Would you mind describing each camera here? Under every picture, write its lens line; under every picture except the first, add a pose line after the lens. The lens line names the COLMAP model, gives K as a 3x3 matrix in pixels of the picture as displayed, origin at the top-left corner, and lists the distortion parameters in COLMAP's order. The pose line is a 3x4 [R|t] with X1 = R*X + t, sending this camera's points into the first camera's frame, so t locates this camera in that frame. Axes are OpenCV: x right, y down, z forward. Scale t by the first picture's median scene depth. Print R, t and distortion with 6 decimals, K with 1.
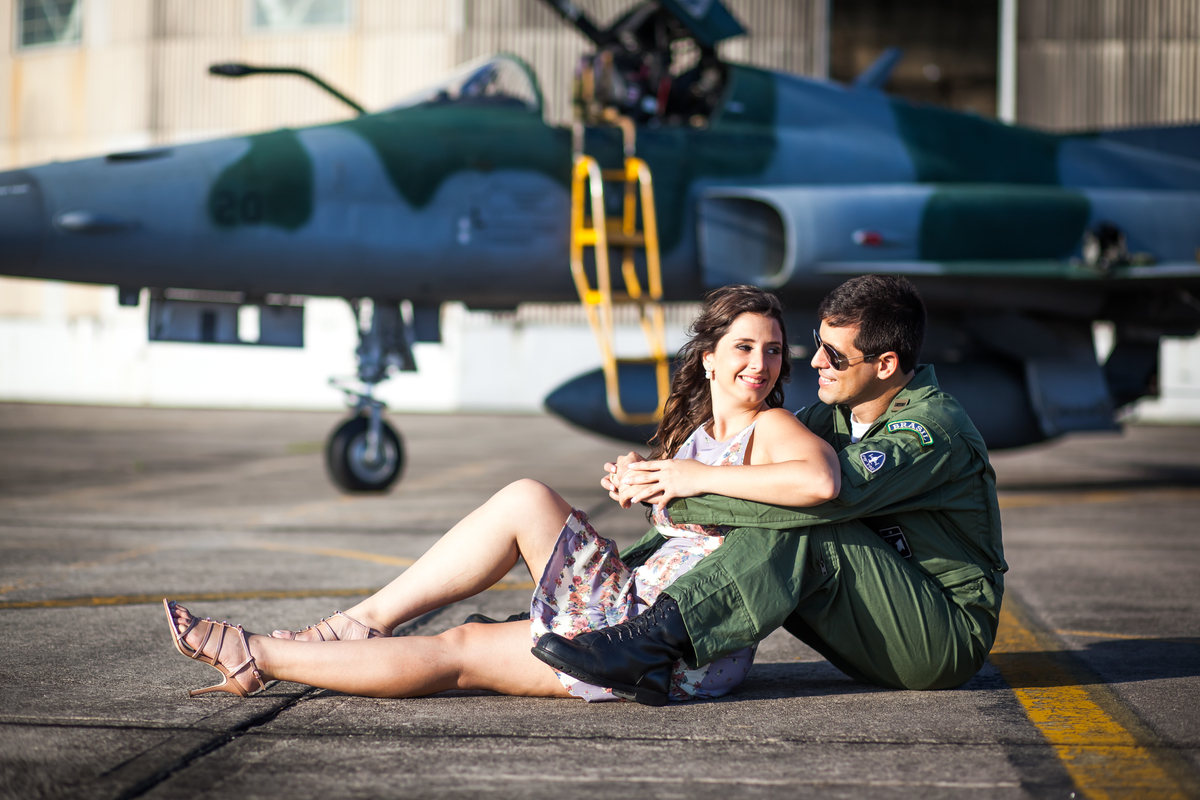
lens RADIAL K [[3013.9, 0, 593.4], [0, 3013.9, 397.5], [0, 0, 1]] dist [0.012648, 0.000000]
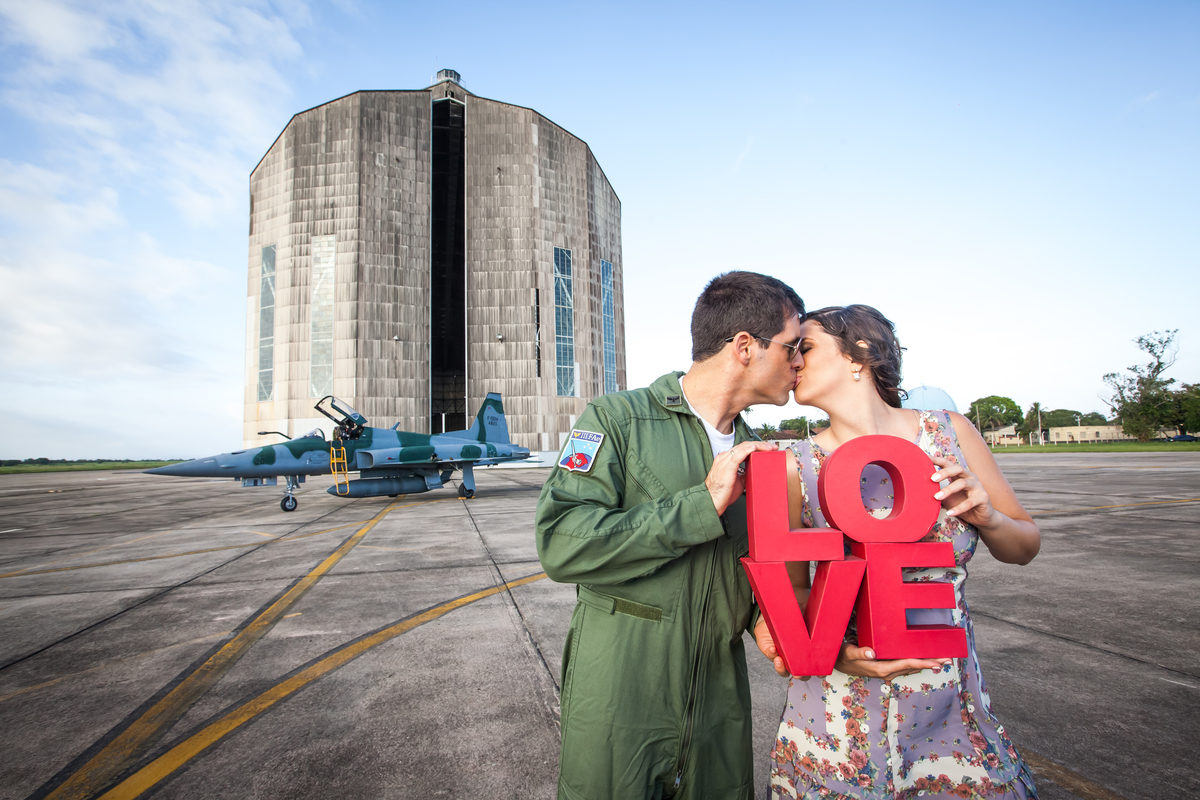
lens RADIAL K [[591.7, 0, 595.3], [0, 591.7, 396.7], [0, 0, 1]] dist [-0.041299, 0.006961]
pose [[0.948975, -0.016165, 0.314937, 0.116901], [0.048394, 0.994321, -0.094786, -0.045587], [-0.311617, 0.105190, 0.944368, -0.181778]]
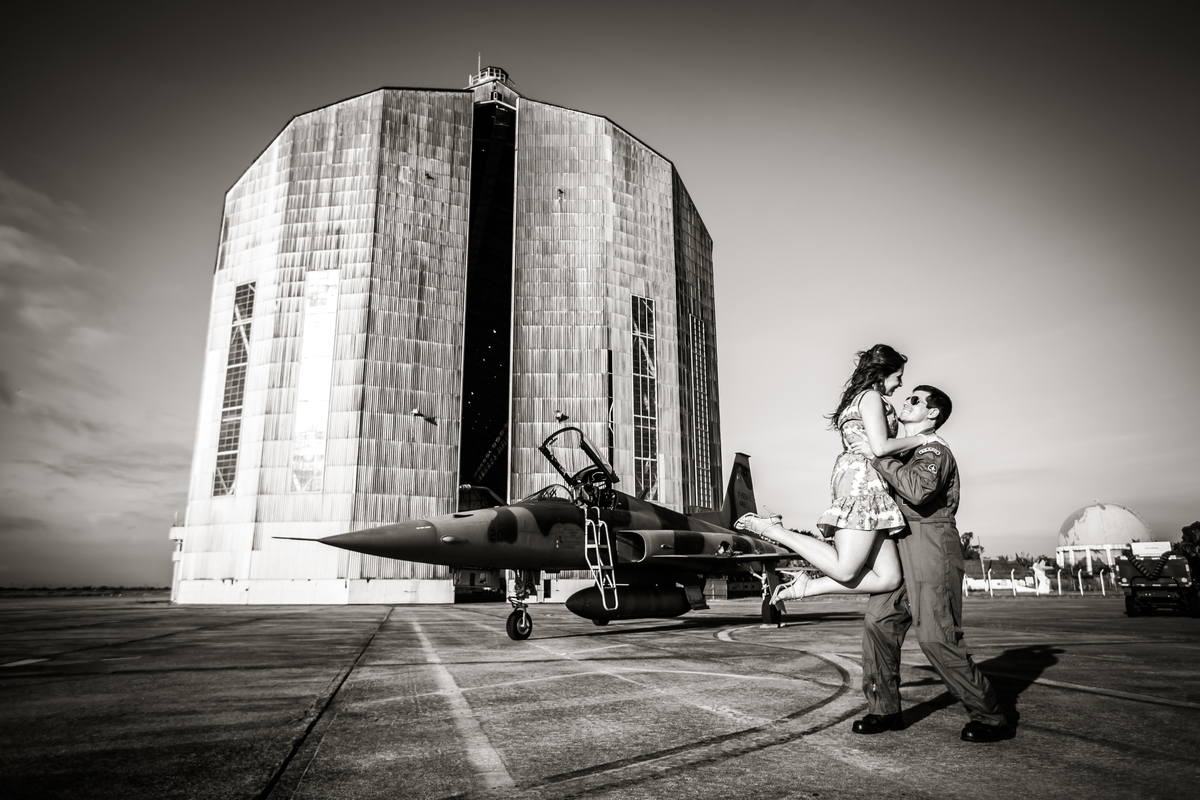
lens RADIAL K [[781.1, 0, 592.7], [0, 781.1, 396.5], [0, 0, 1]] dist [-0.032143, 0.018499]
pose [[0.954342, 0.050415, 0.294432, -0.229985], [0.024590, 0.969051, -0.245632, -0.007430], [-0.297704, 0.241657, 0.923566, 0.254935]]
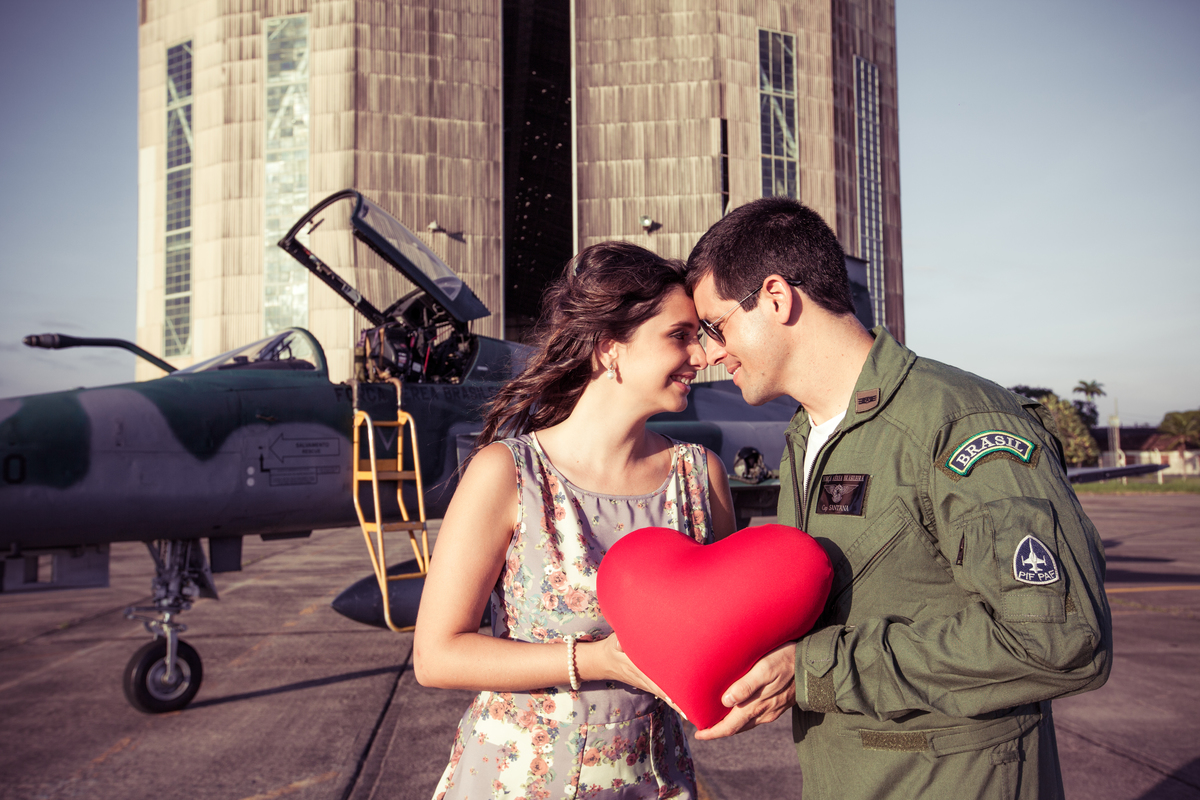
lens RADIAL K [[1068.0, 0, 595.0], [0, 1068.0, 394.4], [0, 0, 1]] dist [0.017152, 0.044696]
pose [[0.985913, -0.018055, 0.166283, 0.018540], [0.031409, 0.996456, -0.078031, -0.048820], [-0.164285, 0.082154, 0.982986, 0.556563]]
